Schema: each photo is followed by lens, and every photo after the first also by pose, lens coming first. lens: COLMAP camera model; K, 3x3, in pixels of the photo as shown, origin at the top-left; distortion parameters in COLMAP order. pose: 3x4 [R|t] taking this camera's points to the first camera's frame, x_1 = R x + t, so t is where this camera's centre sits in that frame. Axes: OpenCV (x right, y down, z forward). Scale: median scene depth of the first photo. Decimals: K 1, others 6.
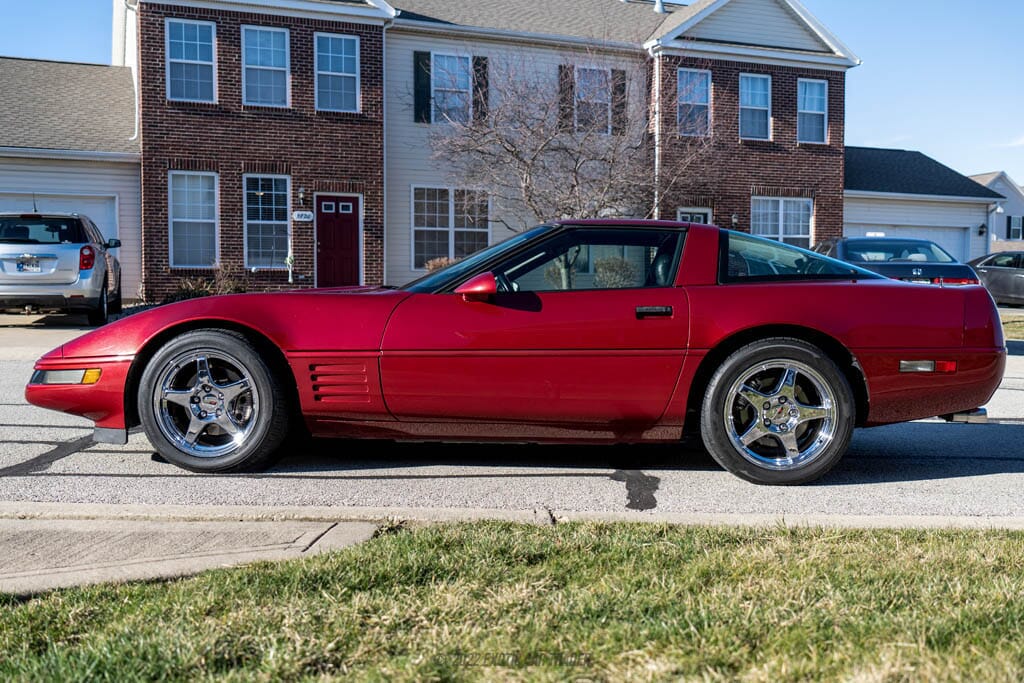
lens RADIAL K [[976.0, 0, 512.0], [0, 976.0, 341.5], [0, 0, 1]] dist [-0.001027, -0.001590]
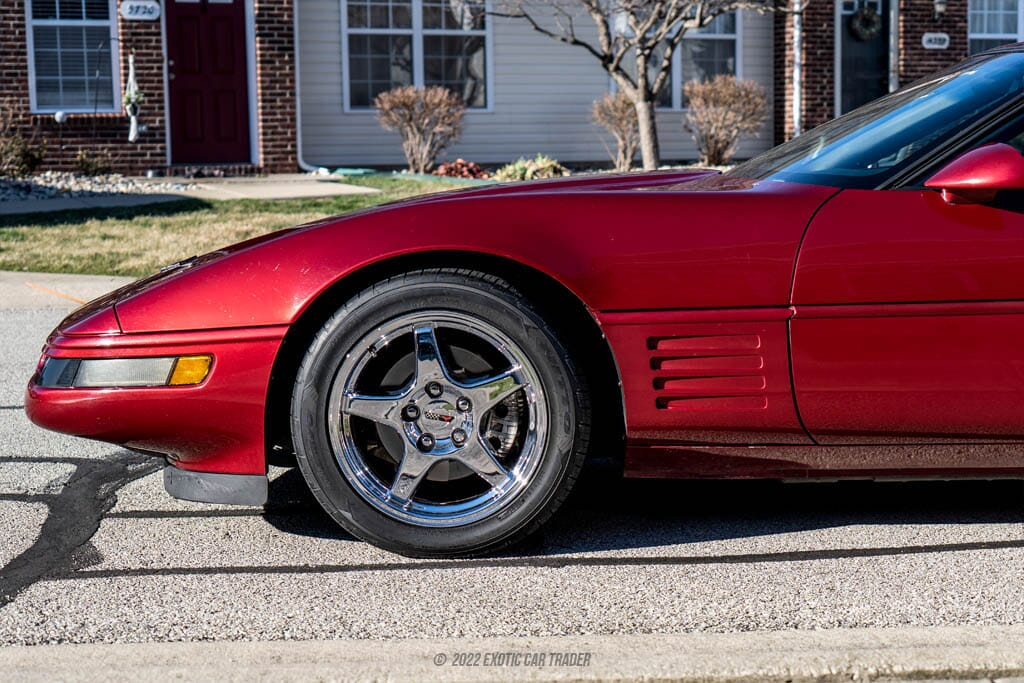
lens RADIAL K [[1814.2, 0, 531.7], [0, 1814.2, 340.4], [0, 0, 1]] dist [0.025472, -0.063859]
pose [[0.997327, -0.023802, 0.069083, -0.309350], [0.019684, 0.998023, 0.059687, -0.029380], [-0.070367, -0.058168, 0.995824, 0.074359]]
